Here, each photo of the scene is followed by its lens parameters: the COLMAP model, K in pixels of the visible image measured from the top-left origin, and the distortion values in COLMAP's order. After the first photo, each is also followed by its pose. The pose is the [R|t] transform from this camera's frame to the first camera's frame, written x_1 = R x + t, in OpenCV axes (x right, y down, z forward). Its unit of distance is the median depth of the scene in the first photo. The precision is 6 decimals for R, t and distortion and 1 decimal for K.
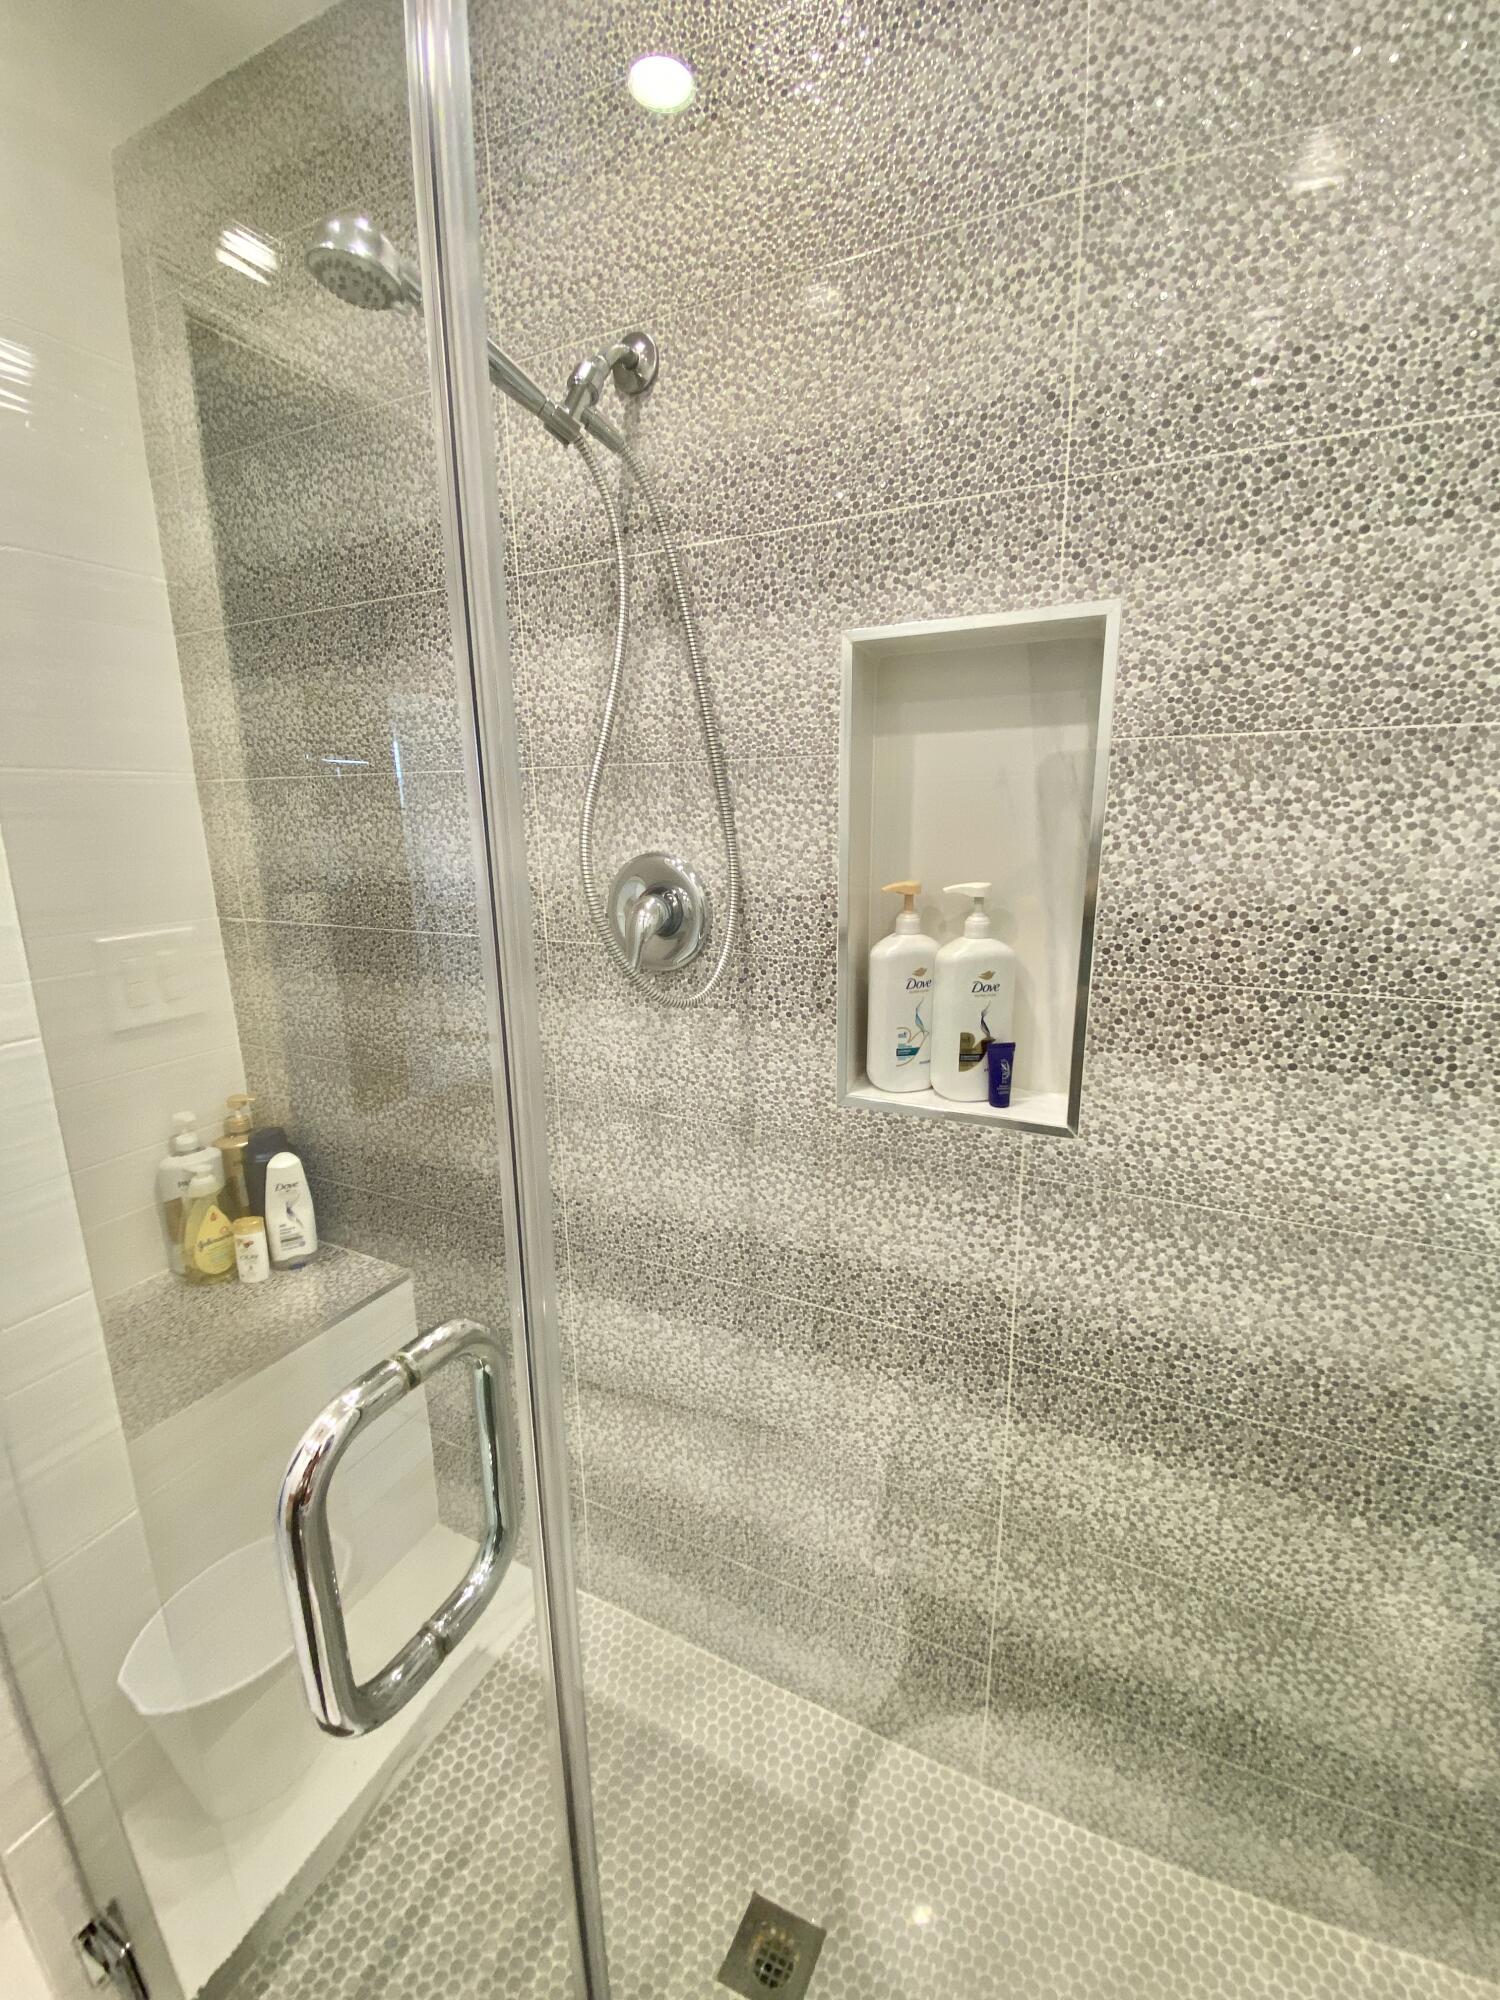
lens RADIAL K [[802.8, 0, 752.6], [0, 802.8, 992.5], [0, 0, 1]] dist [-0.002004, -0.000176]
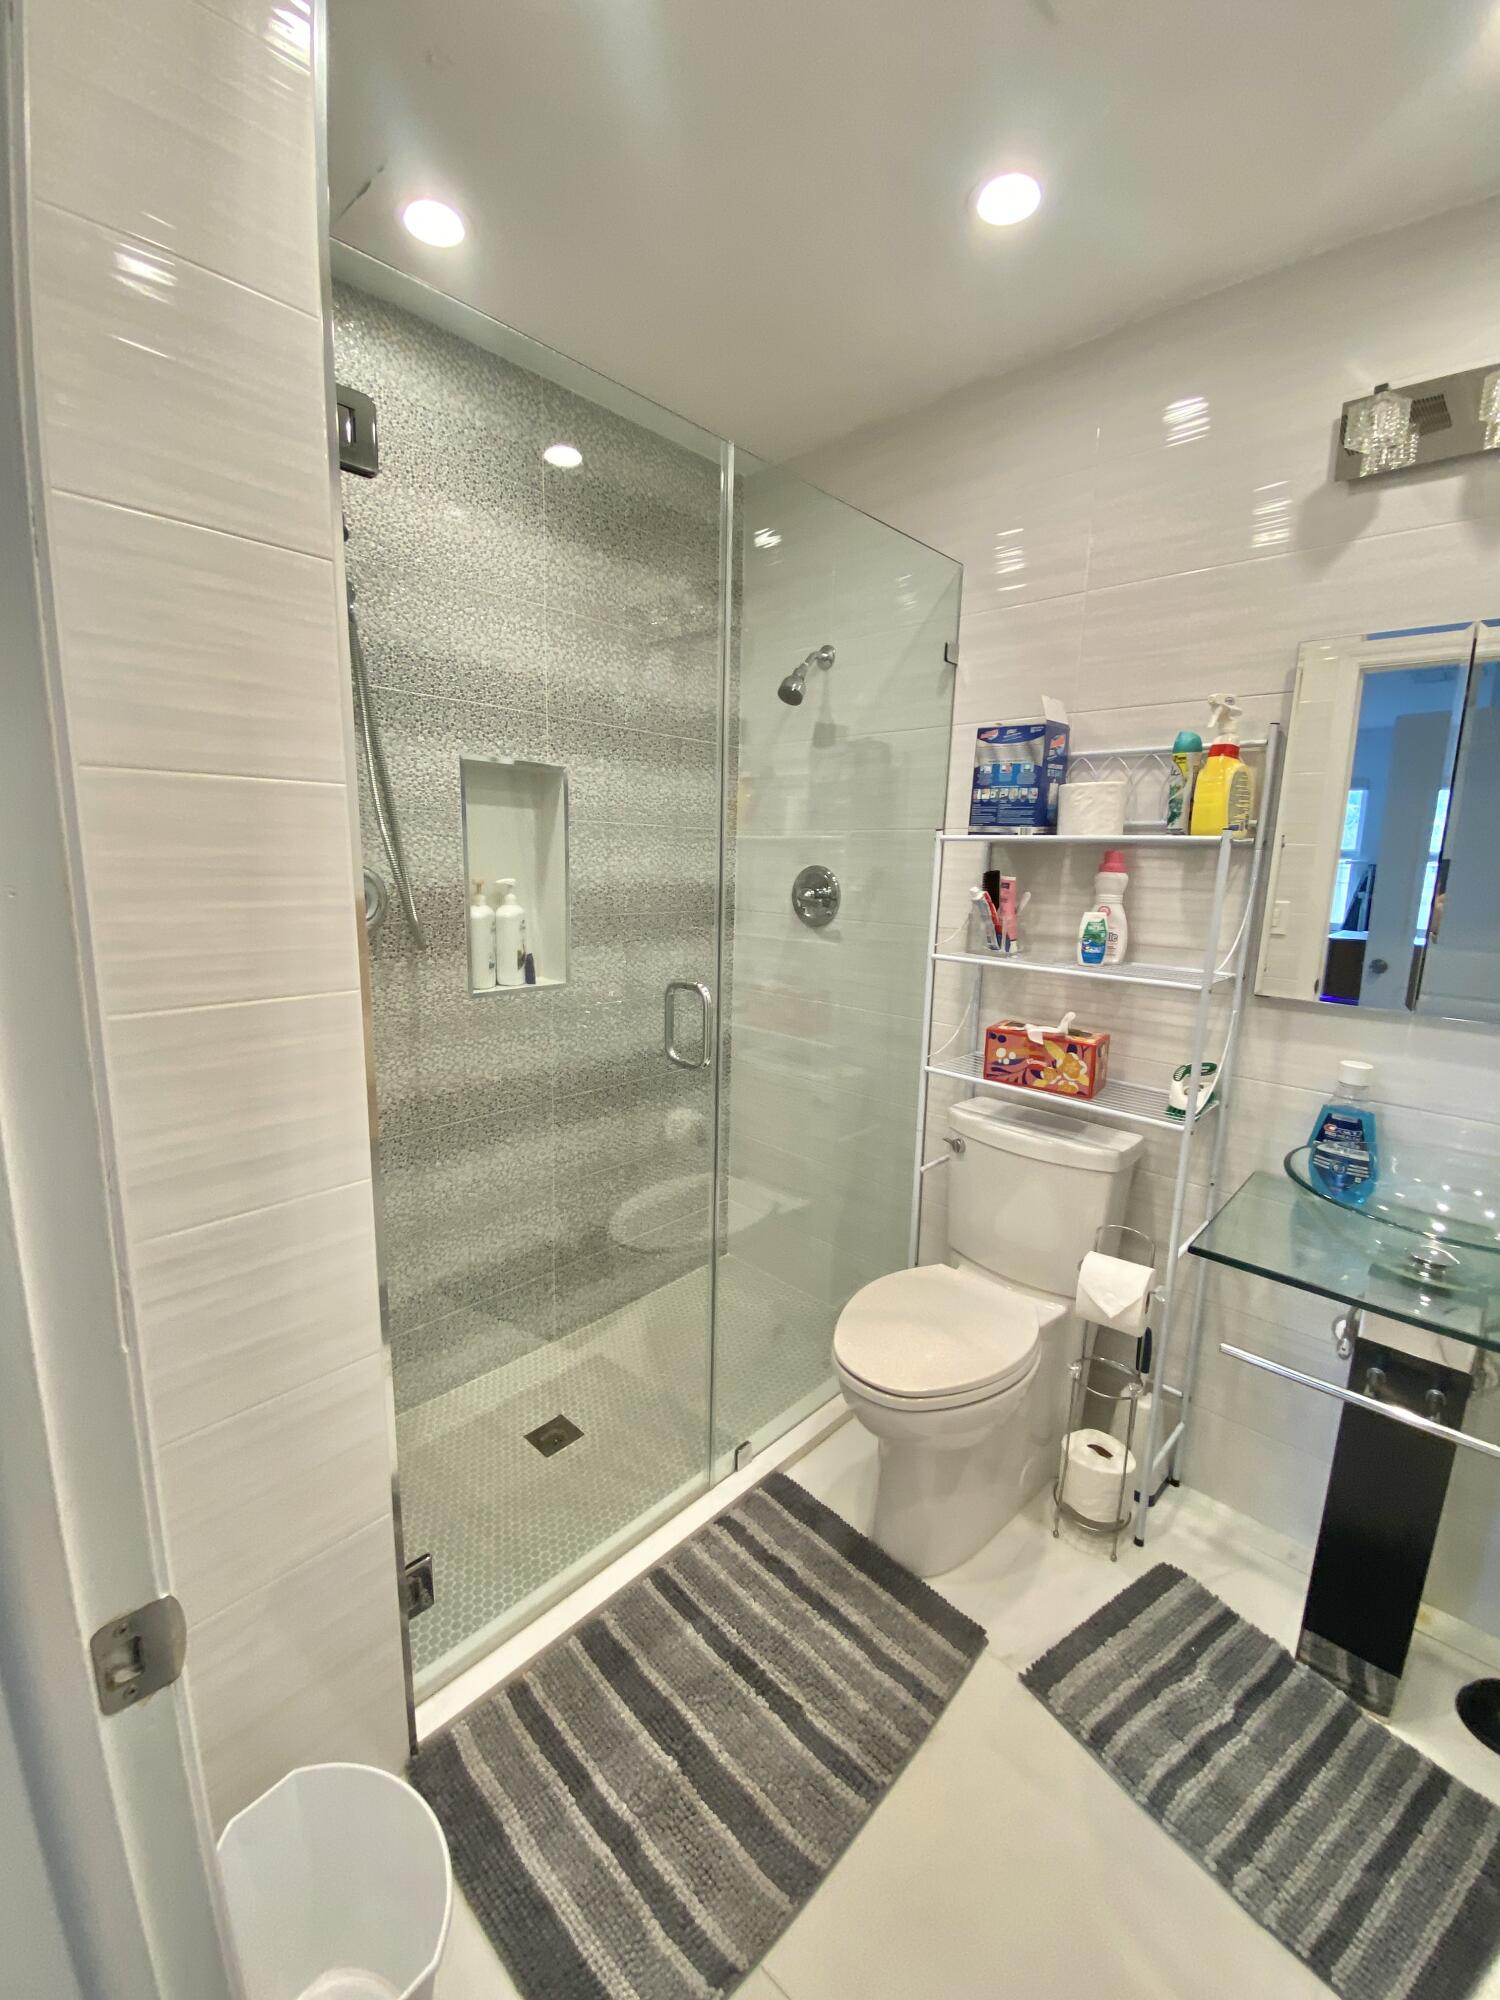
lens RADIAL K [[802.8, 0, 746.9], [0, 802.8, 995.9], [0, 0, 1]] dist [-0.002004, -0.000176]
pose [[0.316468, -0.147611, 0.937048, -1.528162], [0.166454, 0.981133, 0.098339, 0.060042], [-0.933885, 0.124854, 0.335068, -0.243074]]
